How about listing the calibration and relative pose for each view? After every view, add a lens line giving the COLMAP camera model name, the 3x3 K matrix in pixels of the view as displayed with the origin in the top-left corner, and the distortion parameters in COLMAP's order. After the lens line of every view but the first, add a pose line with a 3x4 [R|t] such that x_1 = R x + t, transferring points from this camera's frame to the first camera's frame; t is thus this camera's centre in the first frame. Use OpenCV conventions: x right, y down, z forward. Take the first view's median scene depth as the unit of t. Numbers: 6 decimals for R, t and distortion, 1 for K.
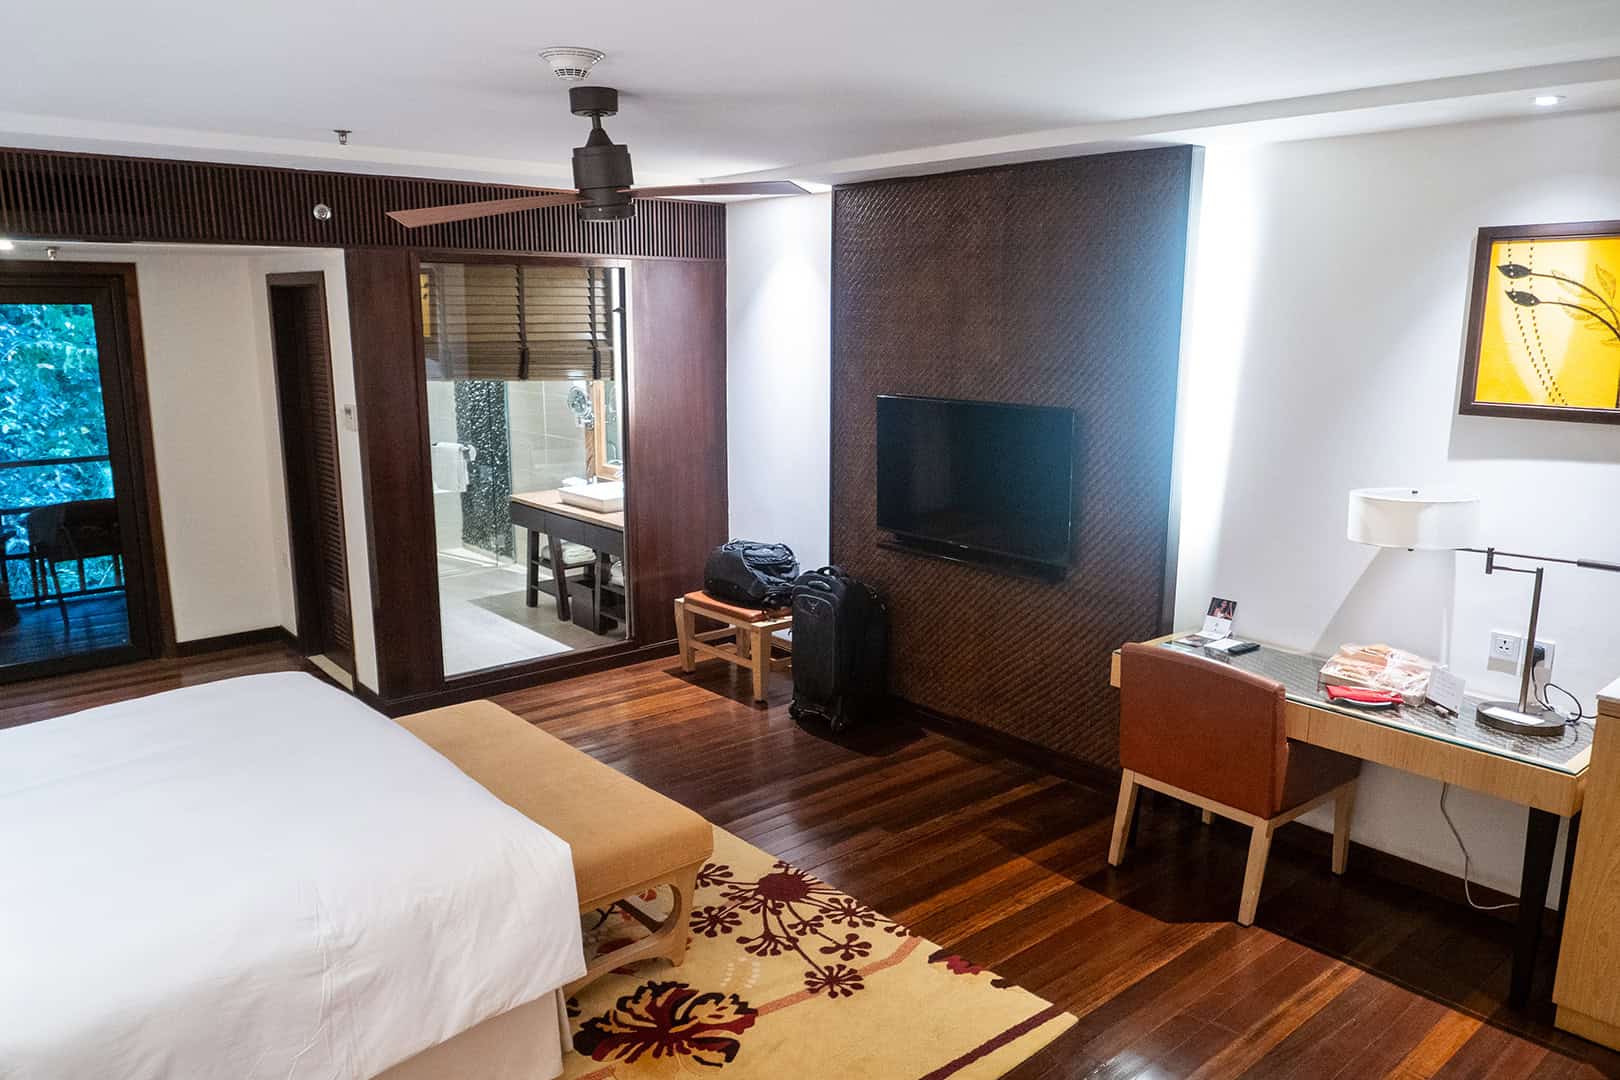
lens RADIAL K [[1145.7, 0, 813.7], [0, 1145.7, 529.7], [0, 0, 1]] dist [-0.018309, -0.004498]
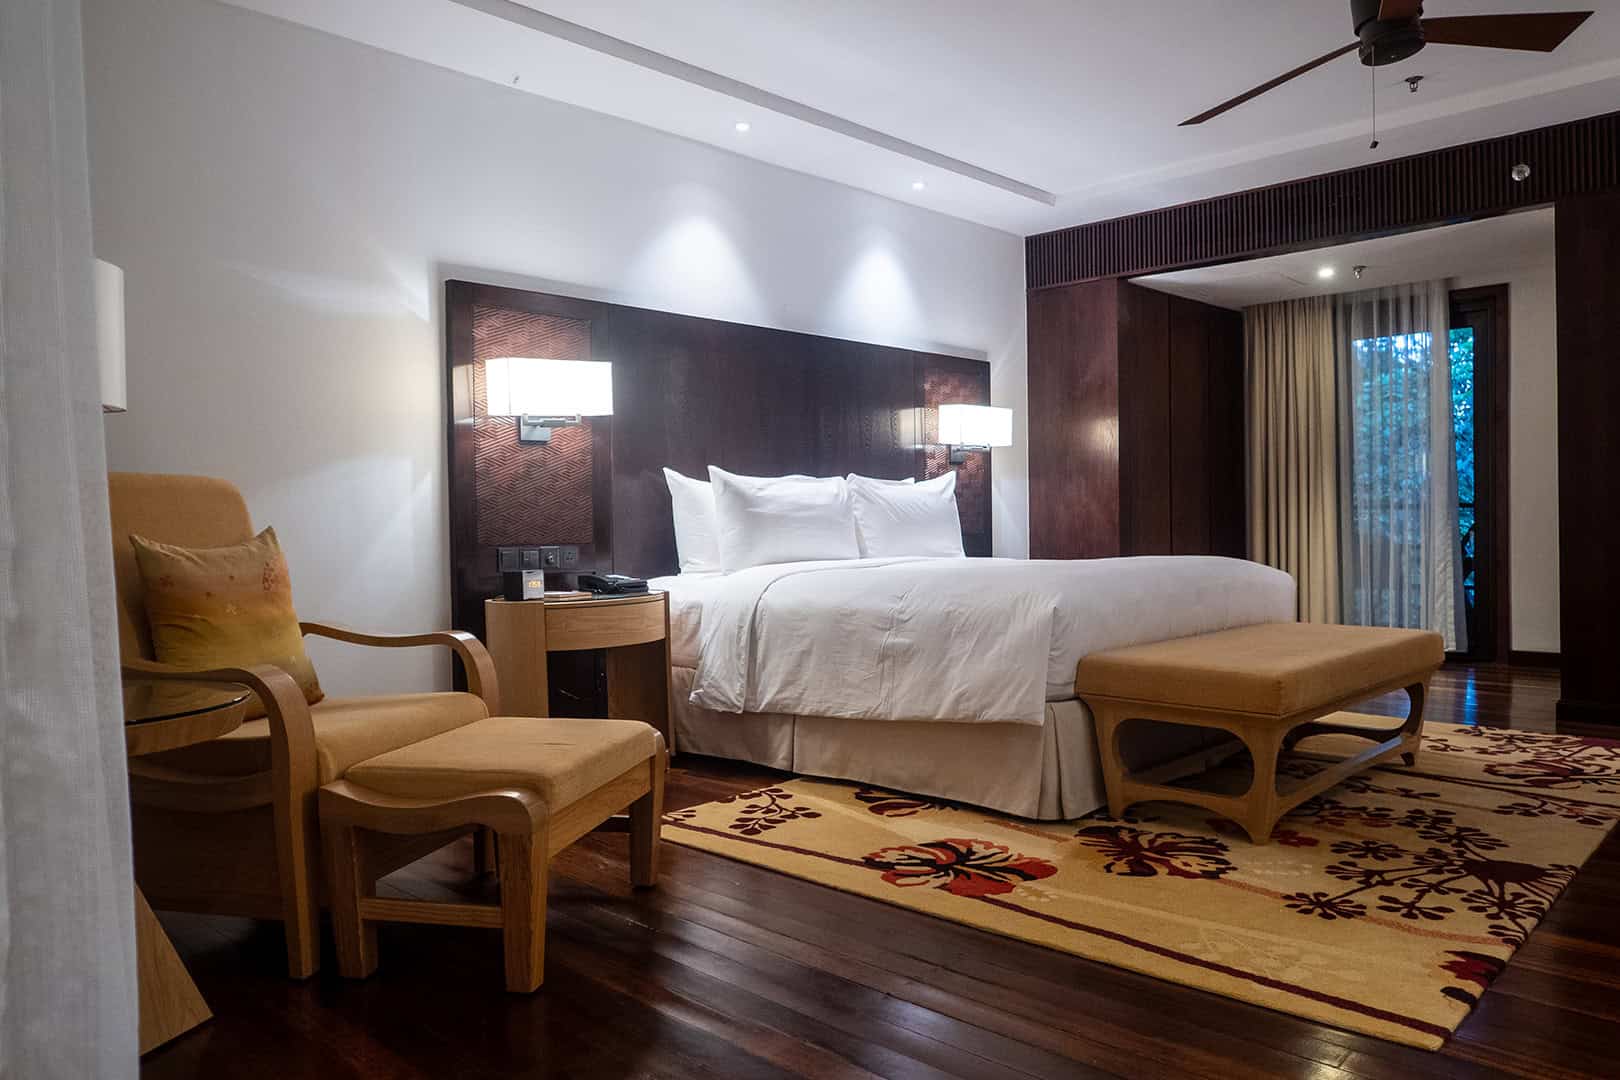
lens RADIAL K [[1145.7, 0, 818.4], [0, 1145.7, 543.6], [0, 0, 1]] dist [-0.018309, -0.004498]
pose [[0.082000, 0.010194, -0.996580, 0.698191], [-0.173569, 0.984813, -0.004208, 0.206839], [0.981402, 0.173321, 0.082524, 0.532994]]
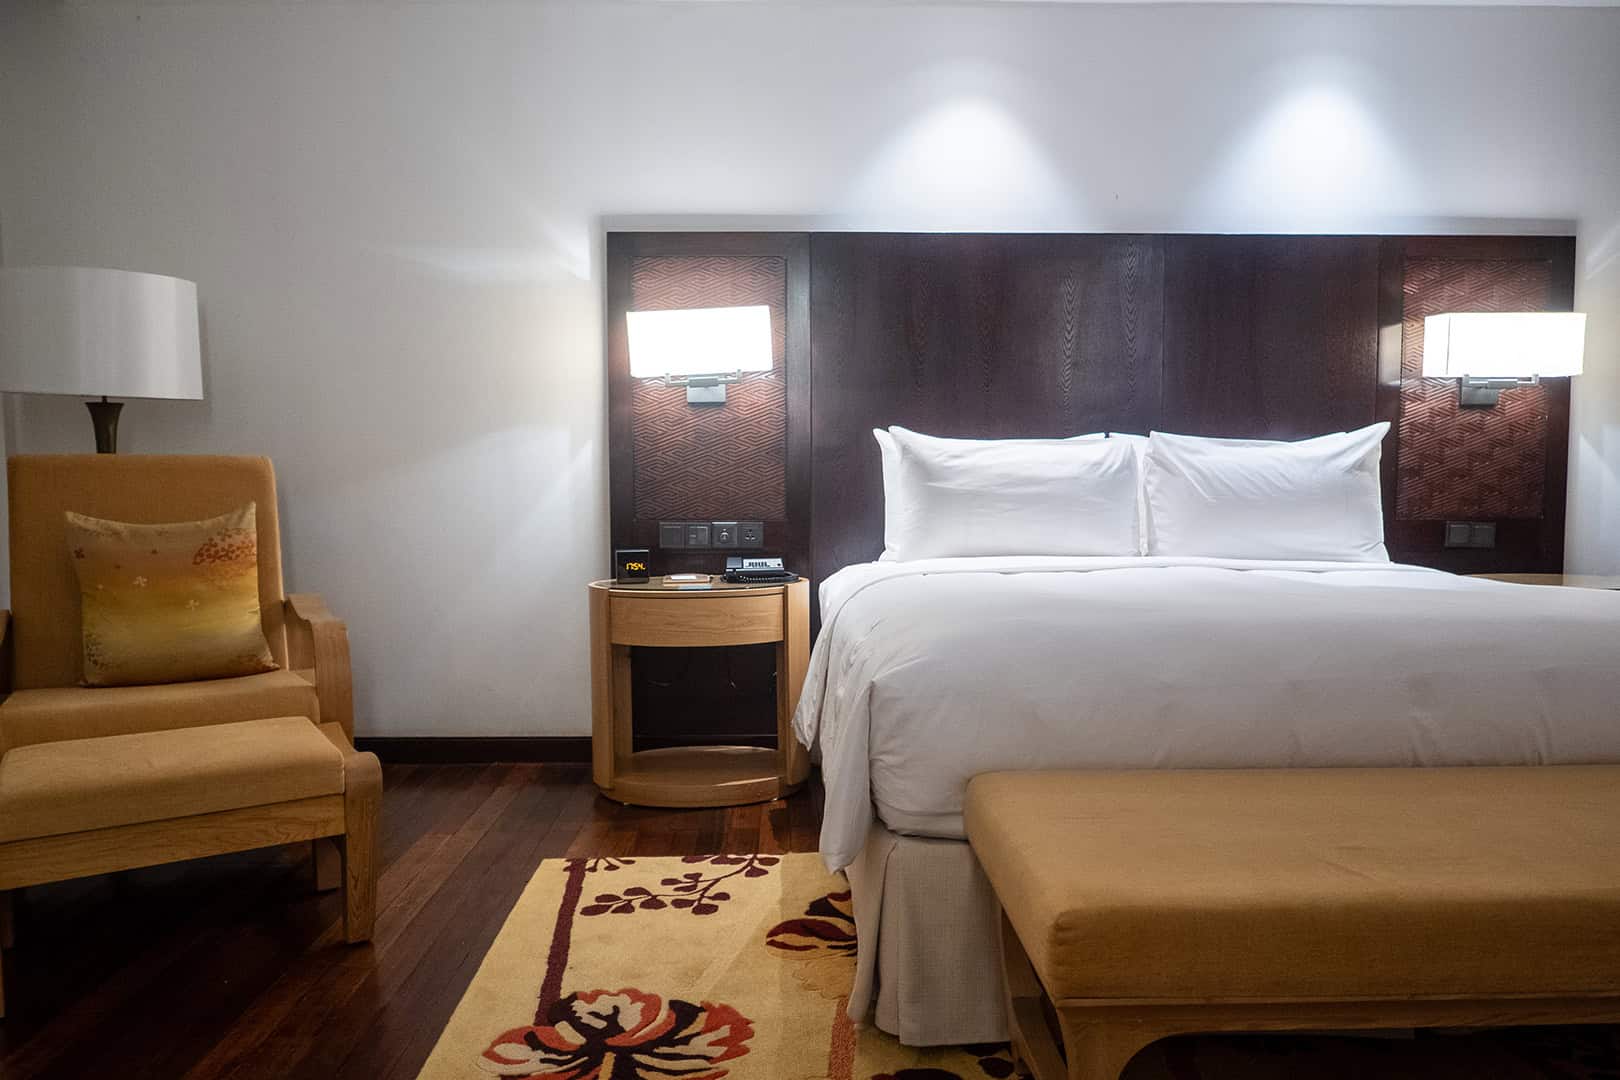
lens RADIAL K [[1145.7, 0, 801.8], [0, 1145.7, 549.5], [0, 0, 1]] dist [-0.018309, -0.004498]
pose [[-0.643361, 0.047532, -0.764086, 0.243678], [-0.147133, 0.971788, 0.184339, 0.072403], [0.751291, 0.231019, -0.618217, 1.072193]]
